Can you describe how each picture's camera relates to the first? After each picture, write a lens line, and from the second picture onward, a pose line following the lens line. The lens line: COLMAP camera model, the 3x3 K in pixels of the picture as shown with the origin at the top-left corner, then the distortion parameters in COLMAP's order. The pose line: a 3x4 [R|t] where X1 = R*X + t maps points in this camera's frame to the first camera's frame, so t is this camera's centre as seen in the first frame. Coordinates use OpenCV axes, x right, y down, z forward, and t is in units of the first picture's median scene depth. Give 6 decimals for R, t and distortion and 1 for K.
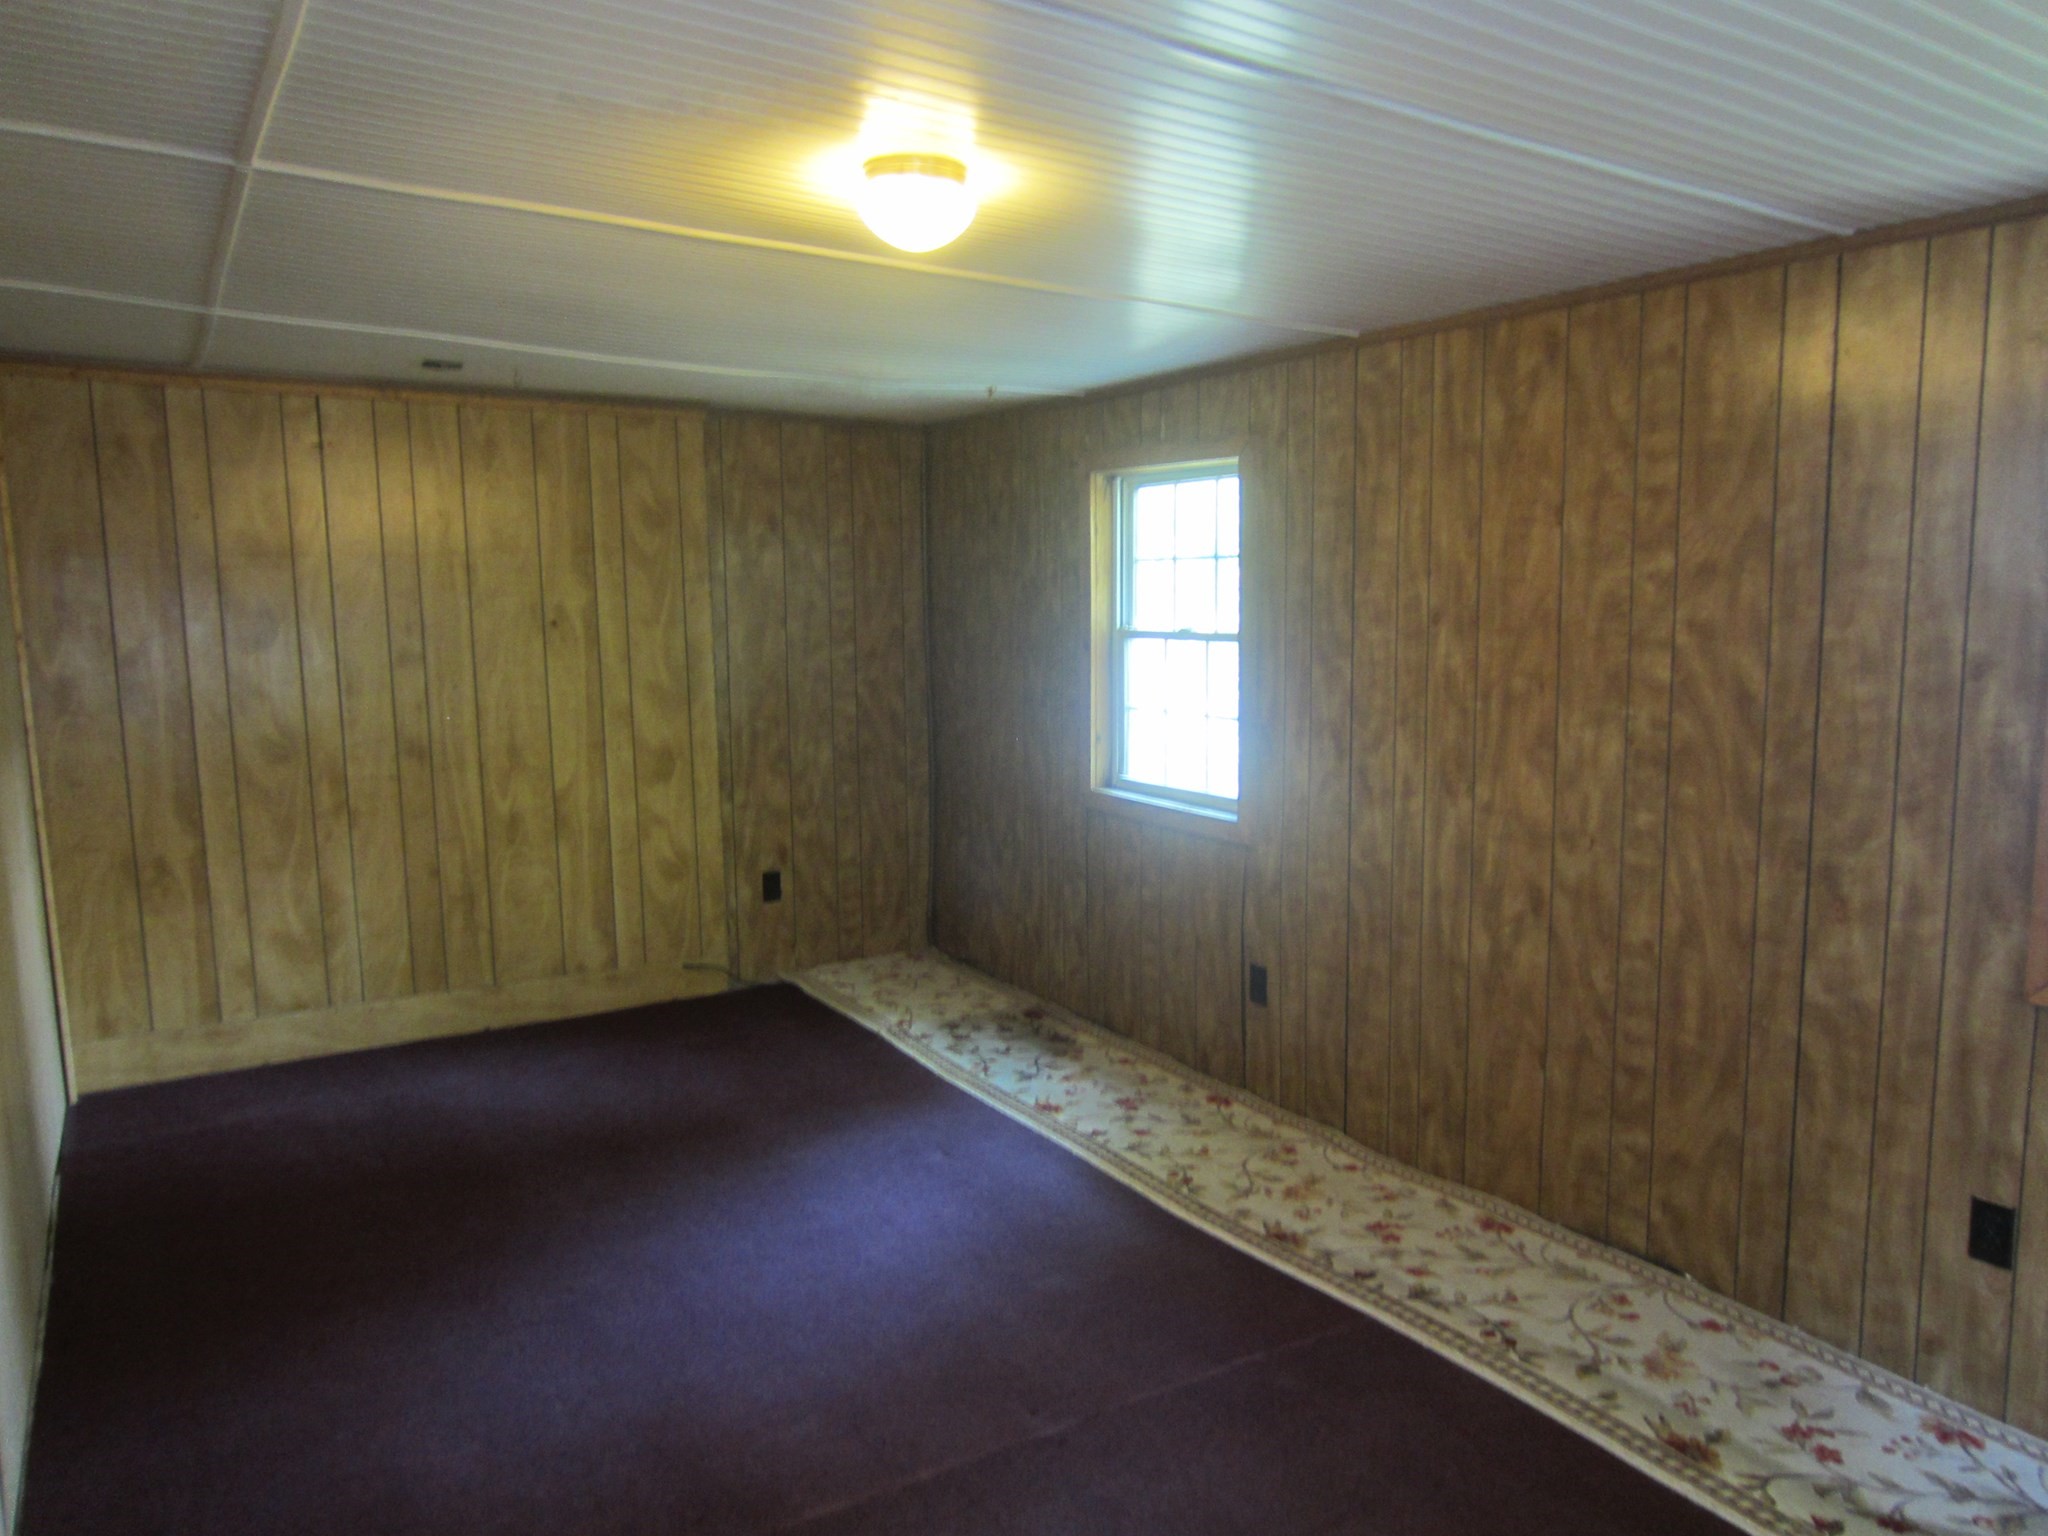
lens RADIAL K [[1462.3, 0, 1024.0], [0, 1462.3, 768.0], [0, 0, 1]] dist [-0.025132, 0.007472]
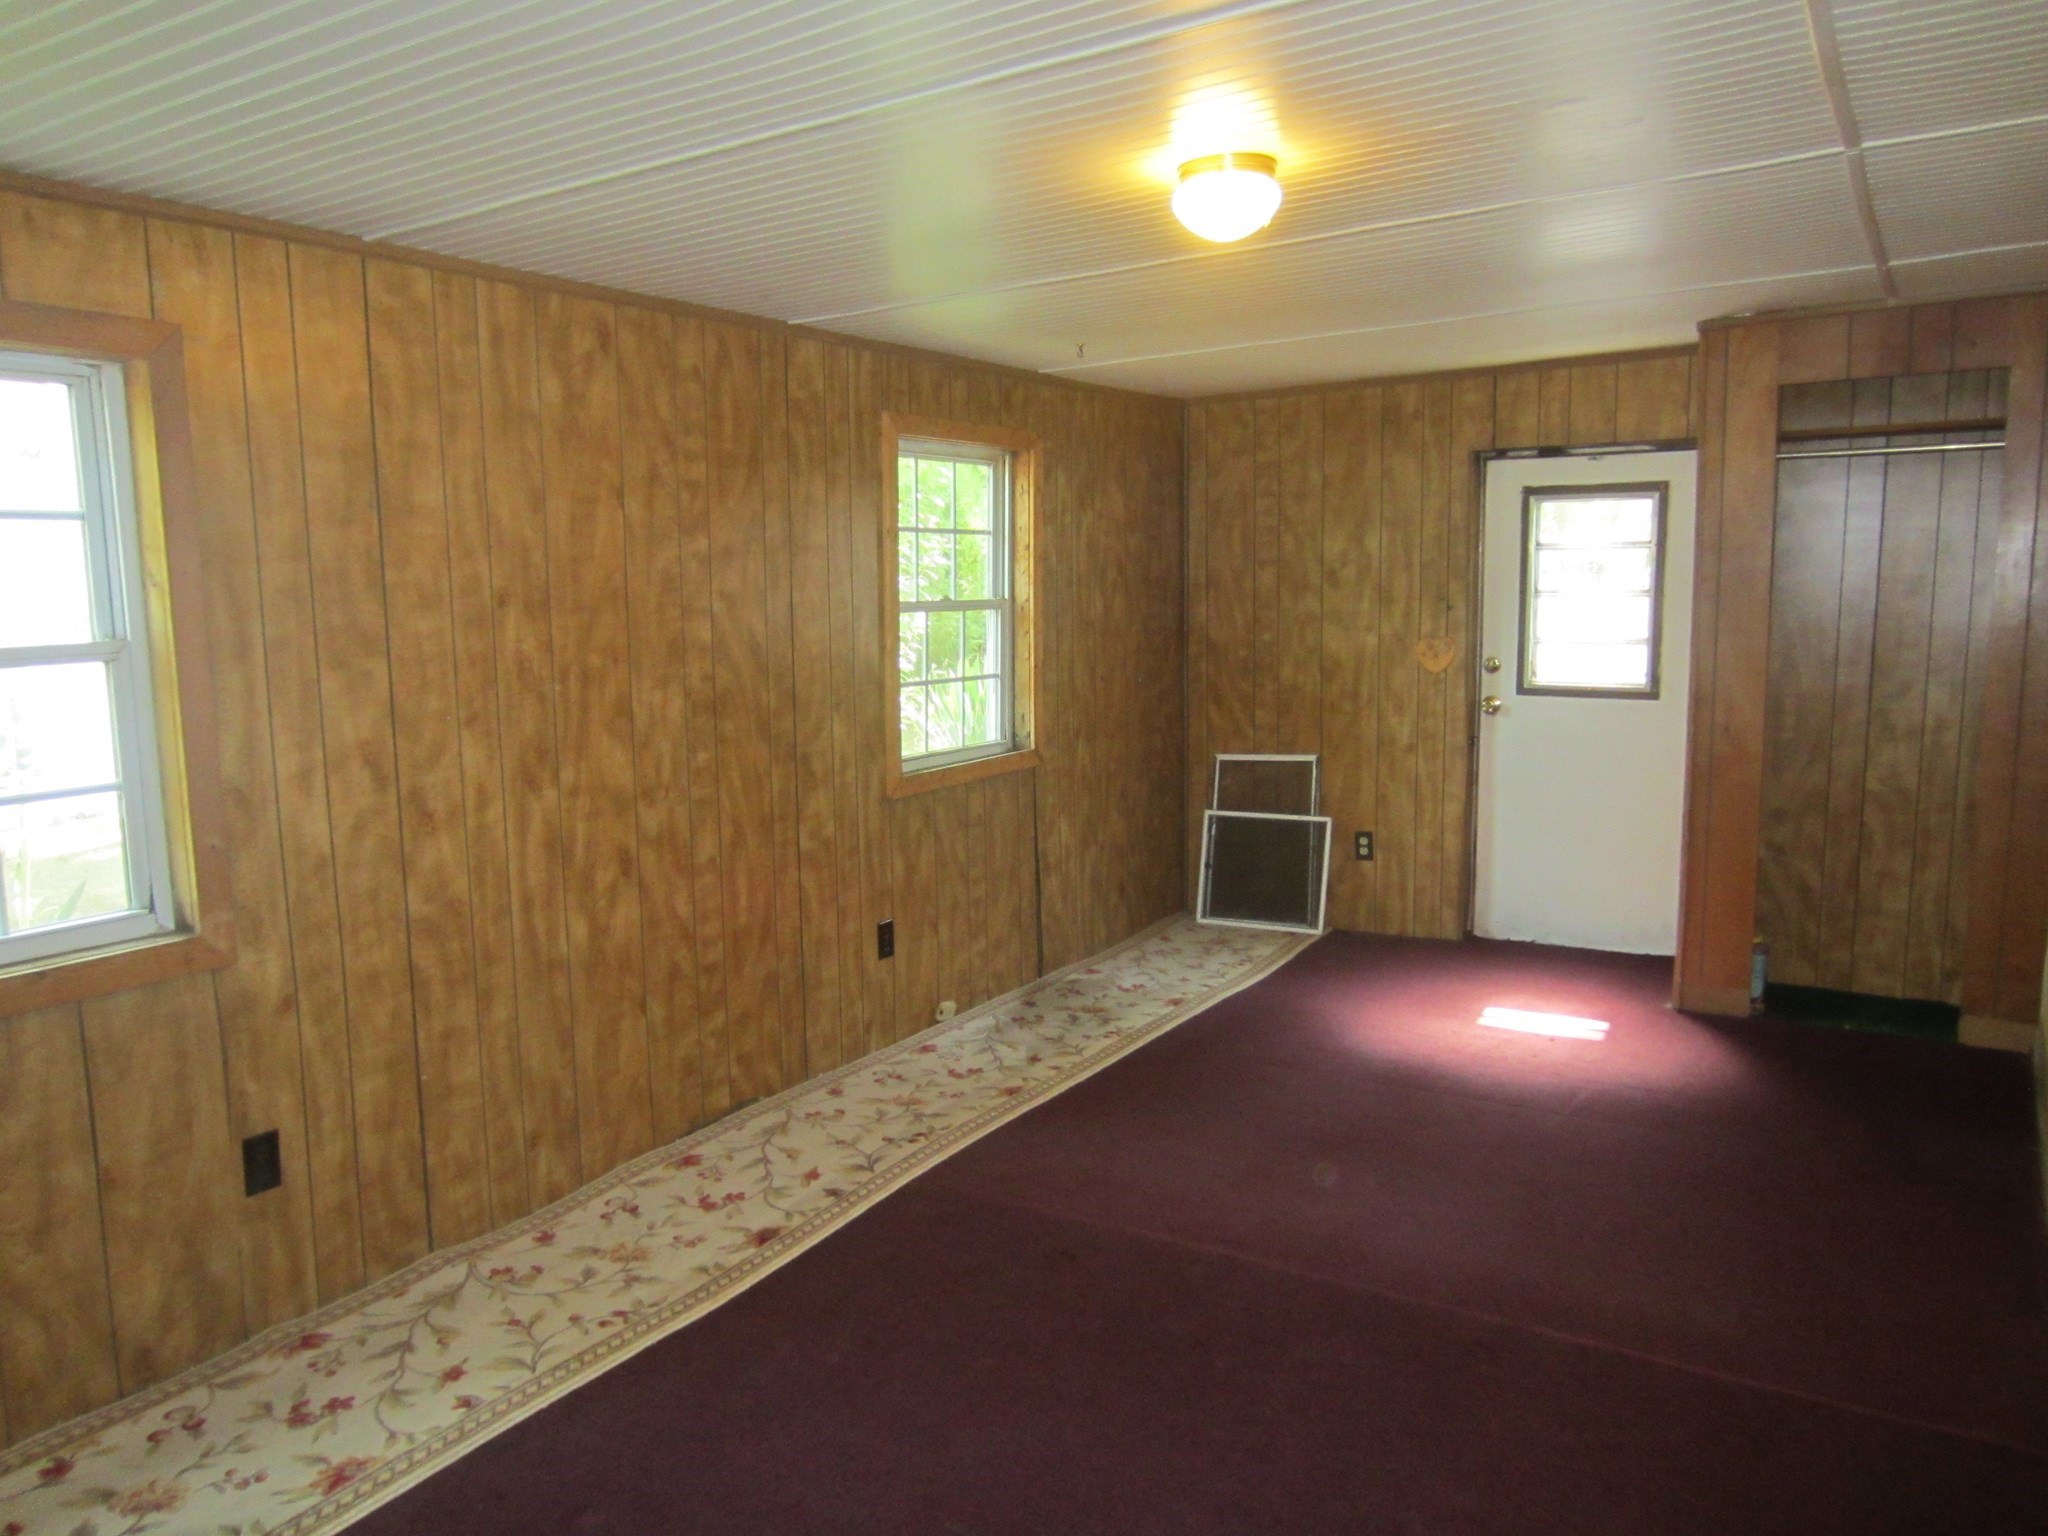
lens RADIAL K [[1479.2, 0, 1037.4], [0, 1479.2, 762.5], [0, 0, 1]] dist [-0.013390, 0.010056]
pose [[-0.447746, -0.107956, 0.887620, -0.743583], [0.120928, 0.976254, 0.179736, -0.139804], [-0.885946, 0.187814, -0.424059, 1.208740]]
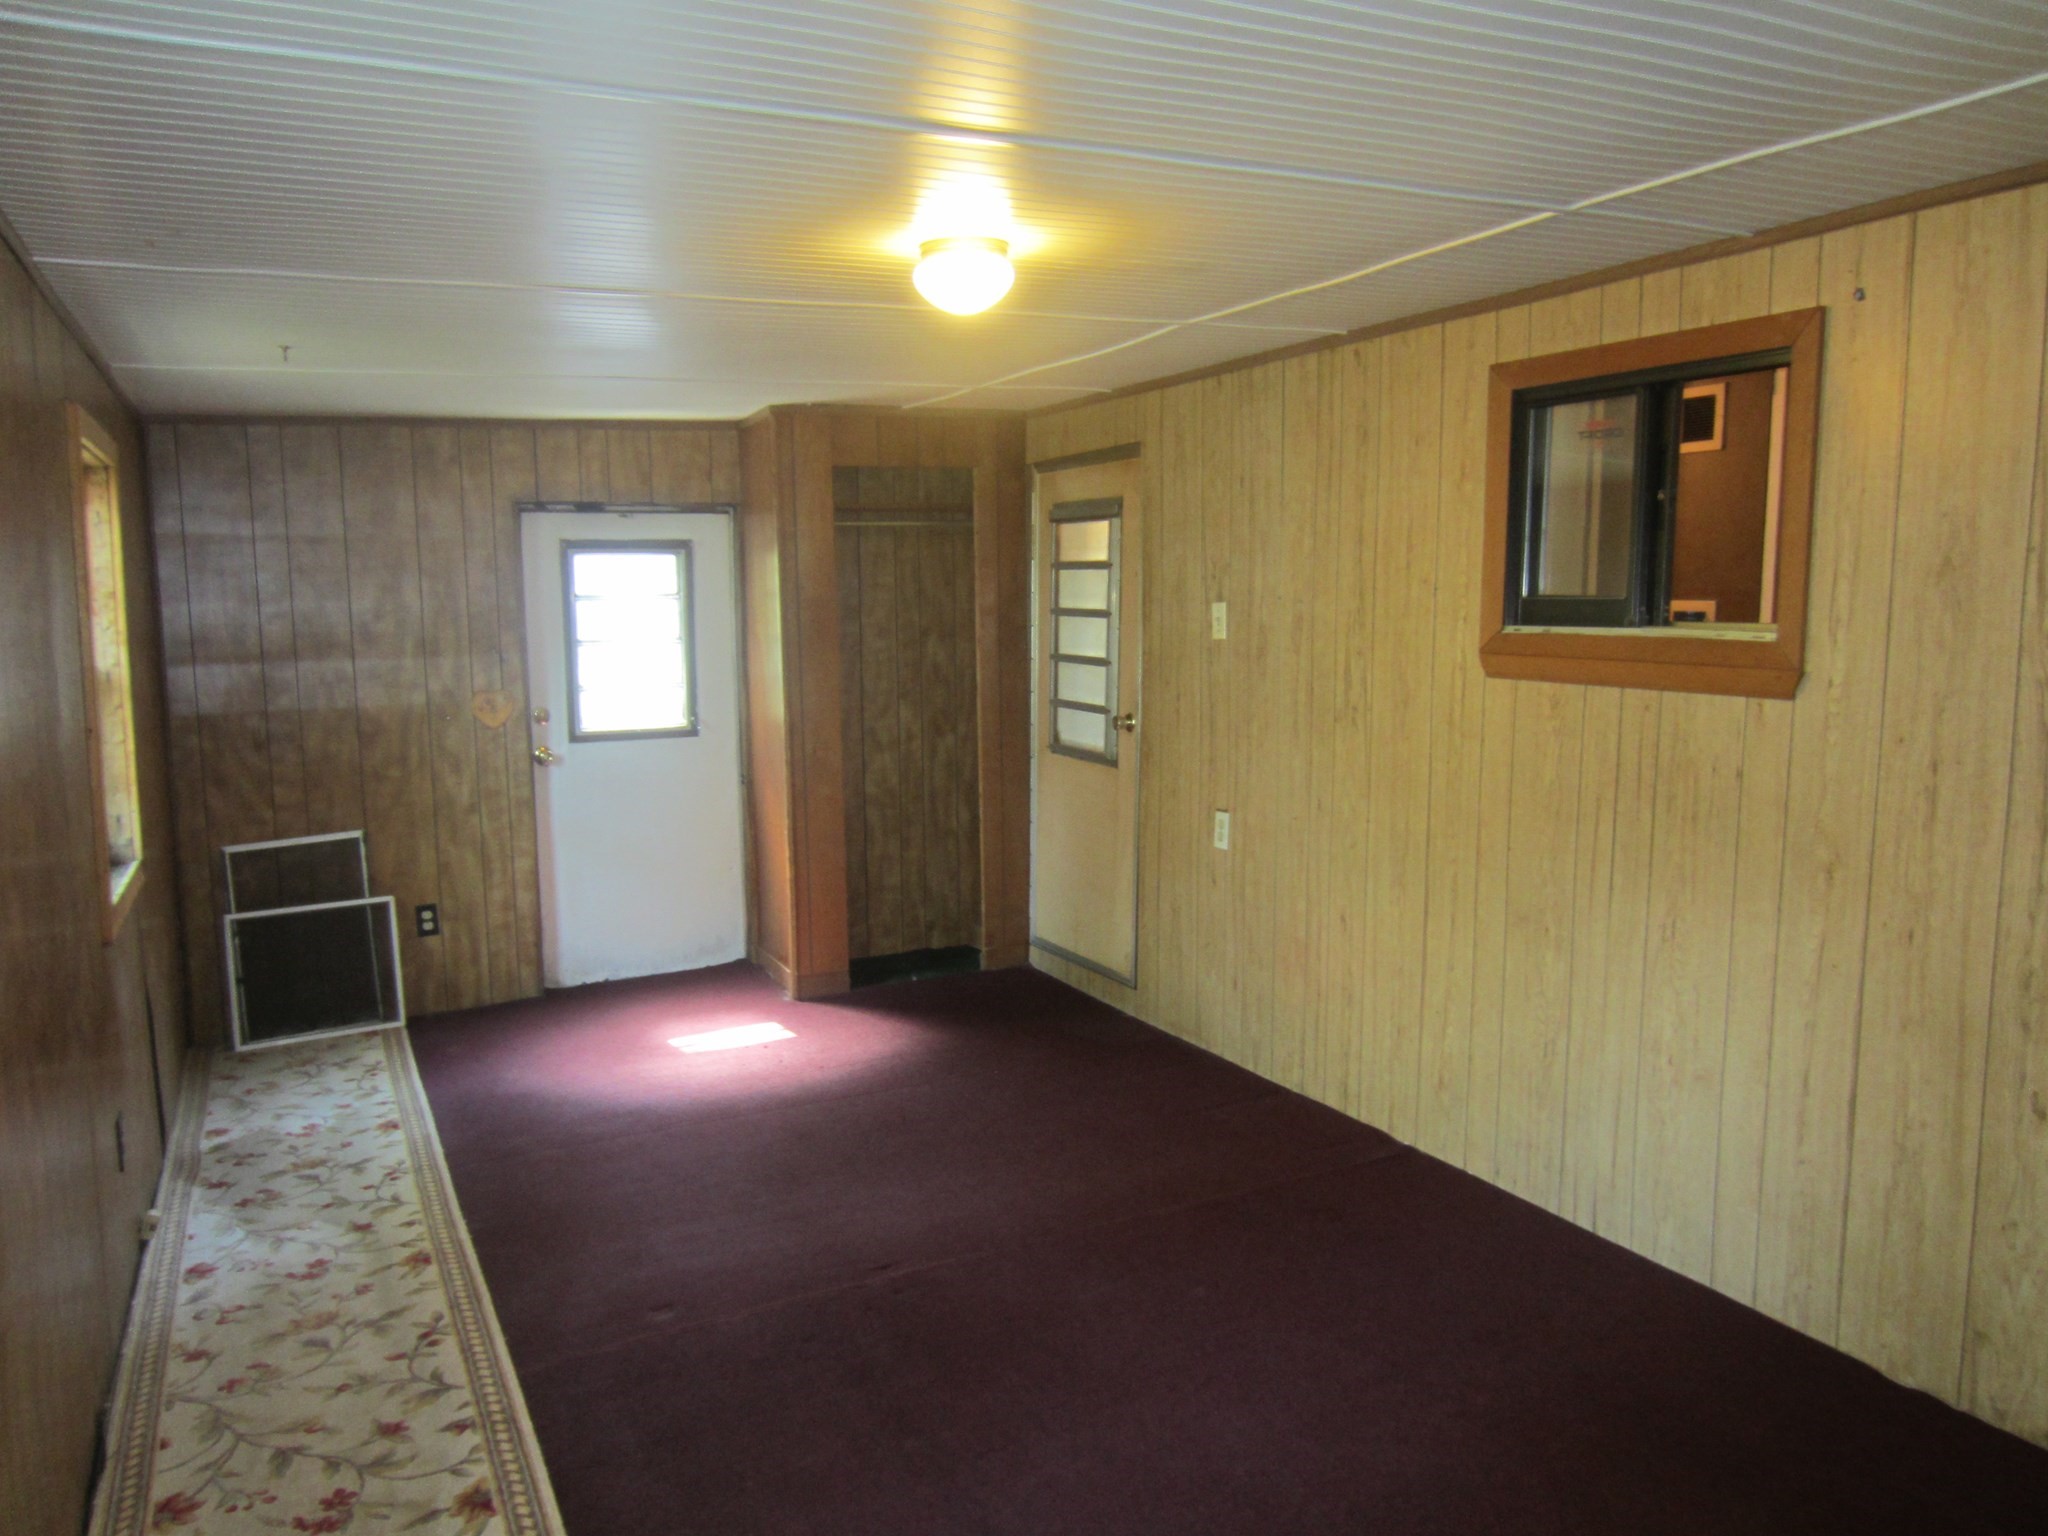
lens RADIAL K [[1479.2, 0, 1037.4], [0, 1479.2, 762.5], [0, 0, 1]] dist [-0.013390, 0.010056]
pose [[-0.996977, 0.010484, 0.076983, -0.159602], [0.027647, 0.973870, 0.225418, -0.195976], [-0.072609, 0.226865, -0.971216, 1.625973]]
